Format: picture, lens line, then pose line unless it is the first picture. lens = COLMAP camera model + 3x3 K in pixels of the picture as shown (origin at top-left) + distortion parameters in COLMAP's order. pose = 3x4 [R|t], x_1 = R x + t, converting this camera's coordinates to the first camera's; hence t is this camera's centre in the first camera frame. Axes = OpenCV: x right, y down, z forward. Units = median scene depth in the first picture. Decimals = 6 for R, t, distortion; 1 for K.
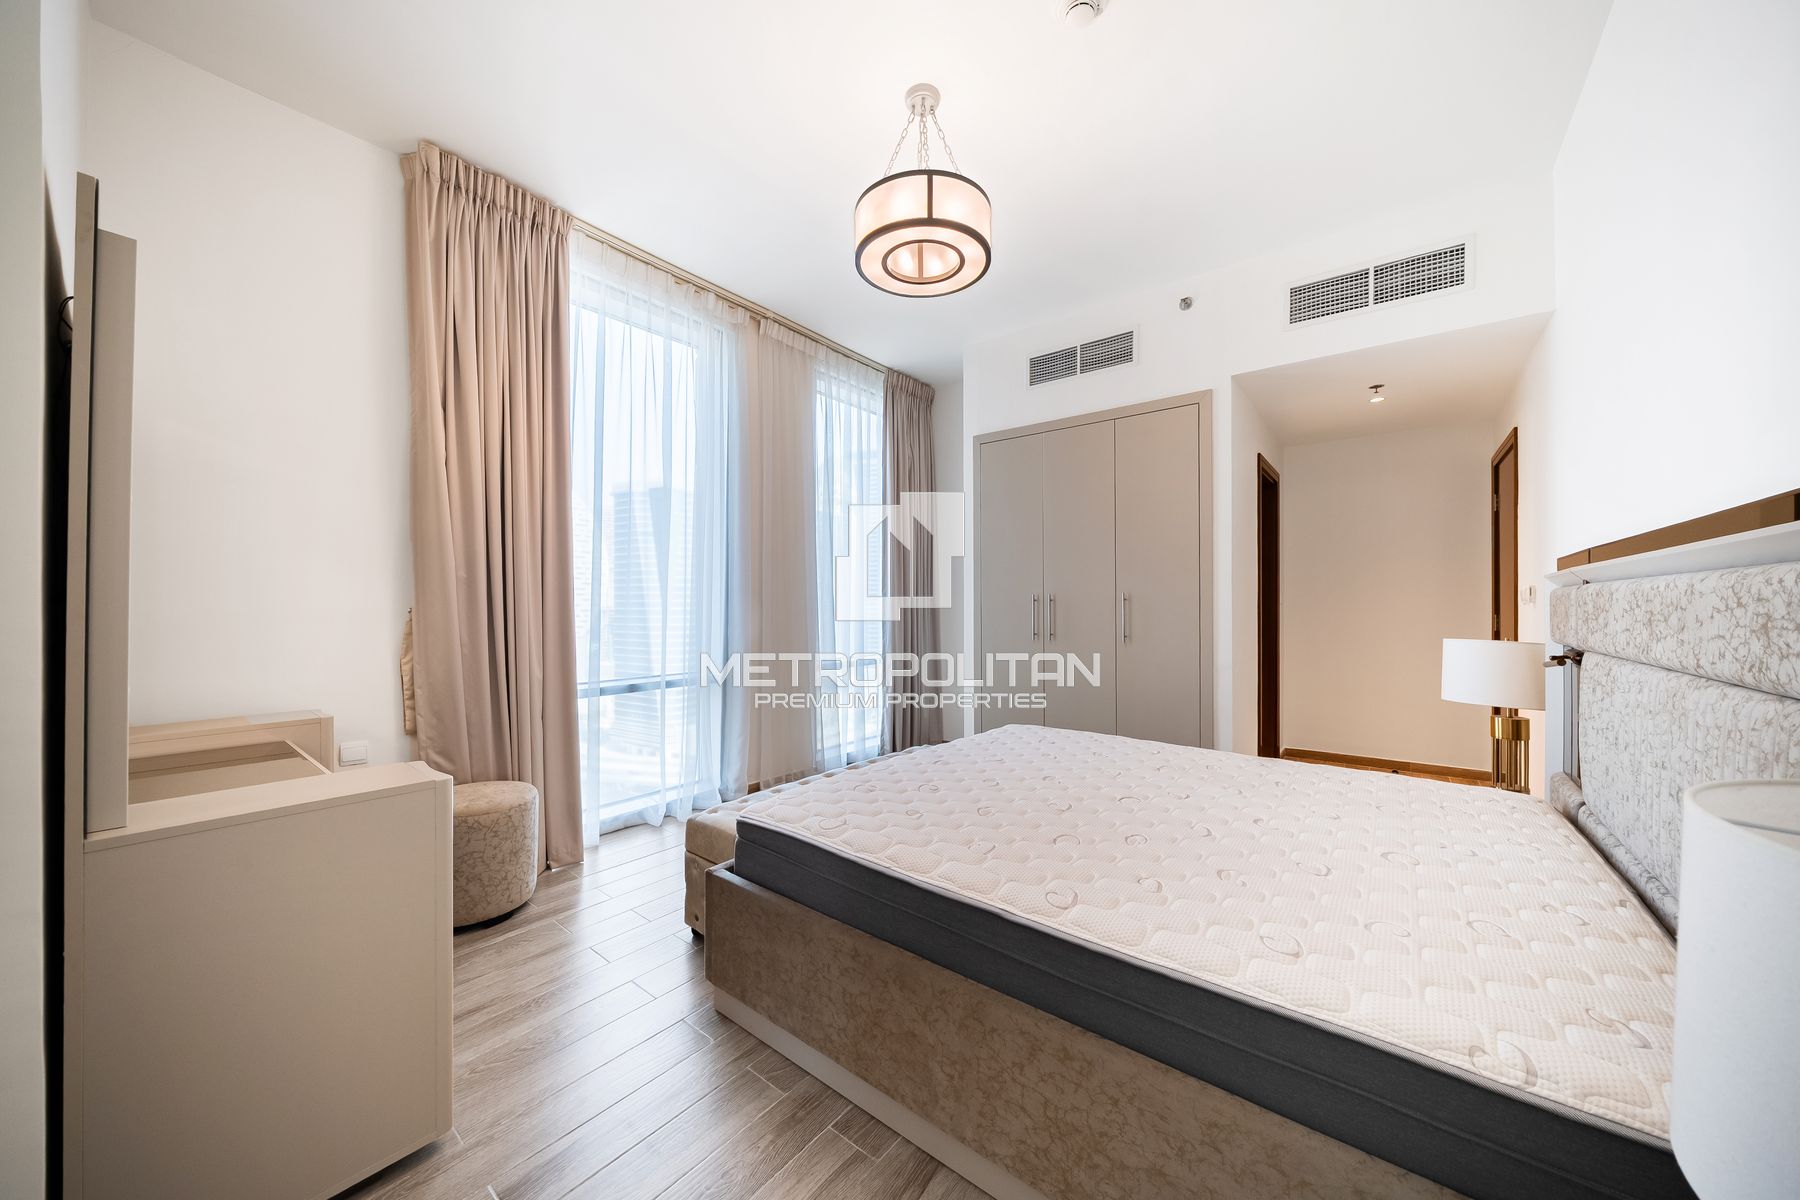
lens RADIAL K [[614.3, 0, 905.5], [0, 614.3, 609.0], [0, 0, 1]] dist [-0.000424, -0.000044]
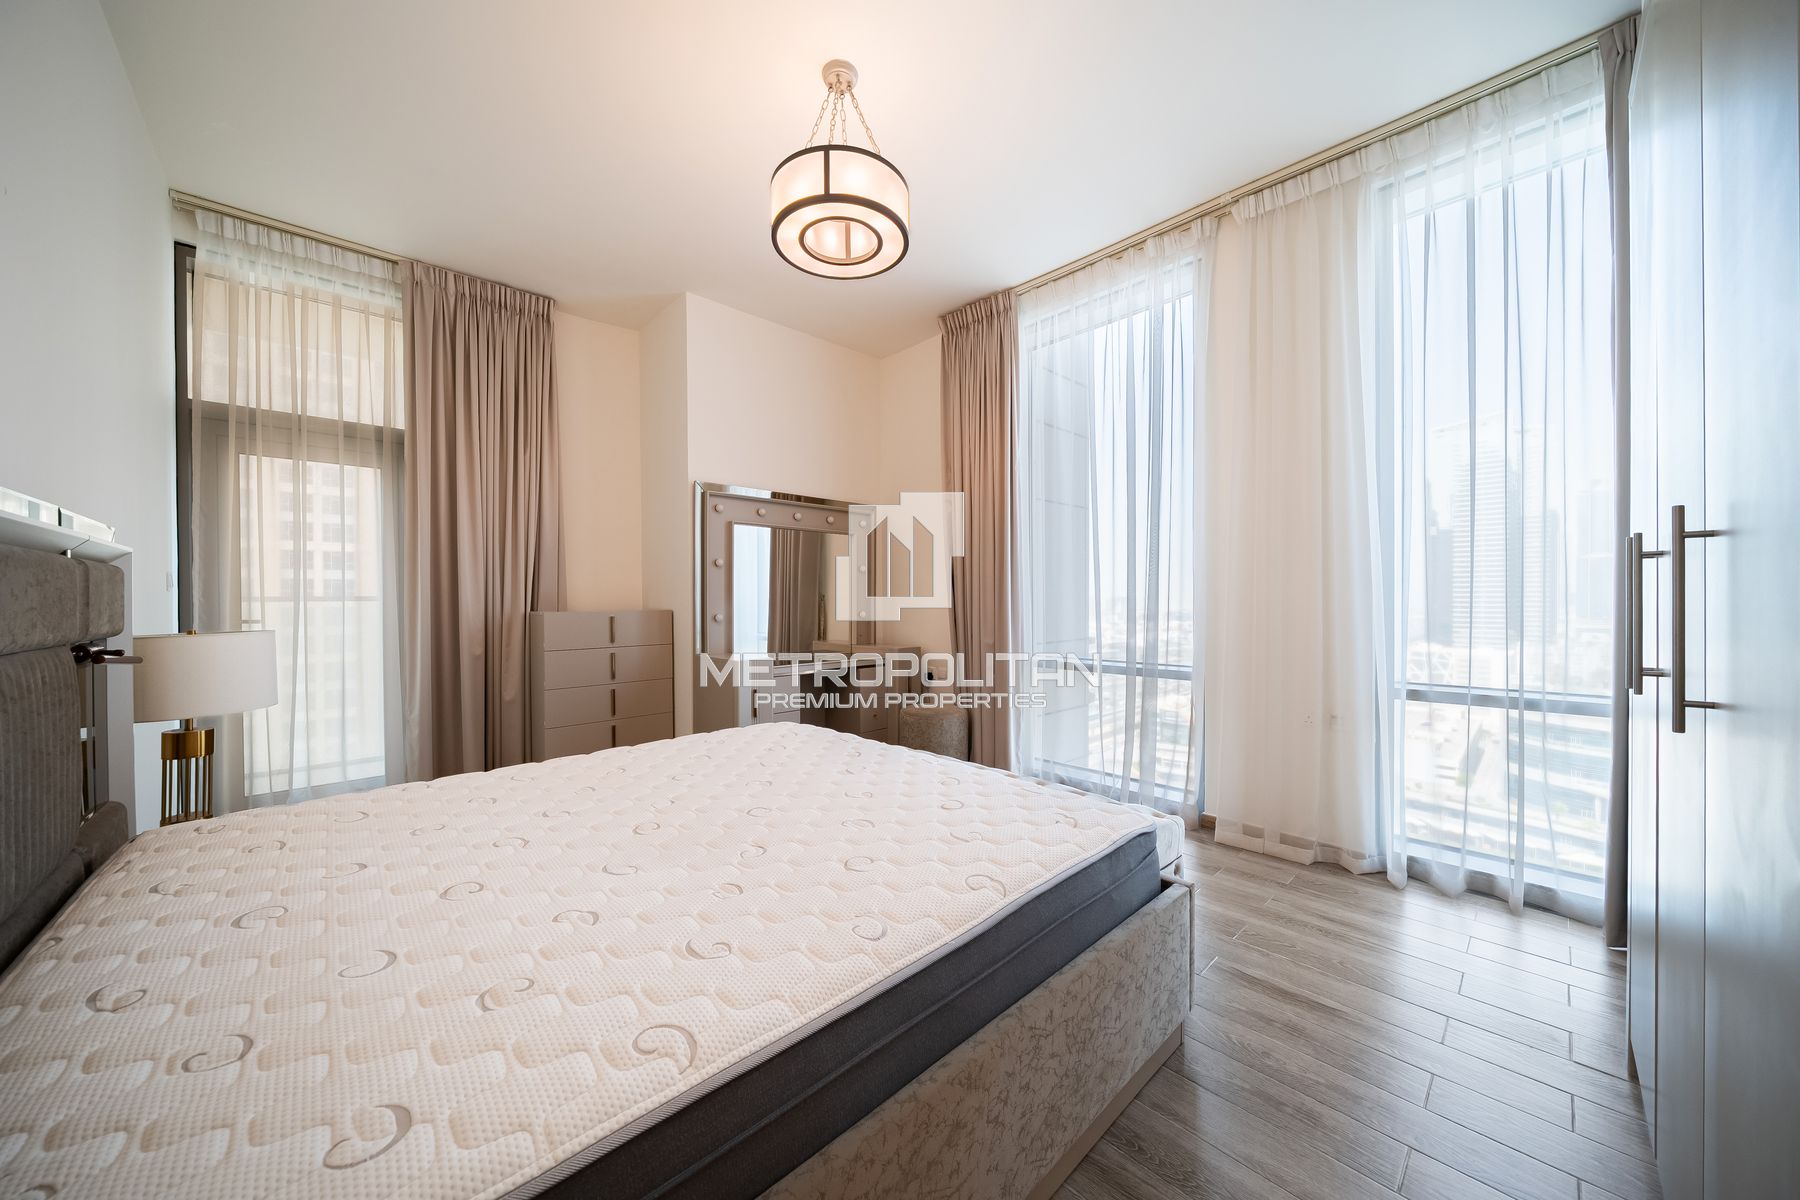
lens RADIAL K [[611.6, 0, 895.6], [0, 611.6, 586.0], [0, 0, 1]] dist [-0.000254, 0.000030]
pose [[-0.160475, -0.006590, -0.987018, 0.698384], [-0.004682, 0.999972, -0.005915, 0.001922], [0.987029, 0.003672, -0.160501, 0.865855]]
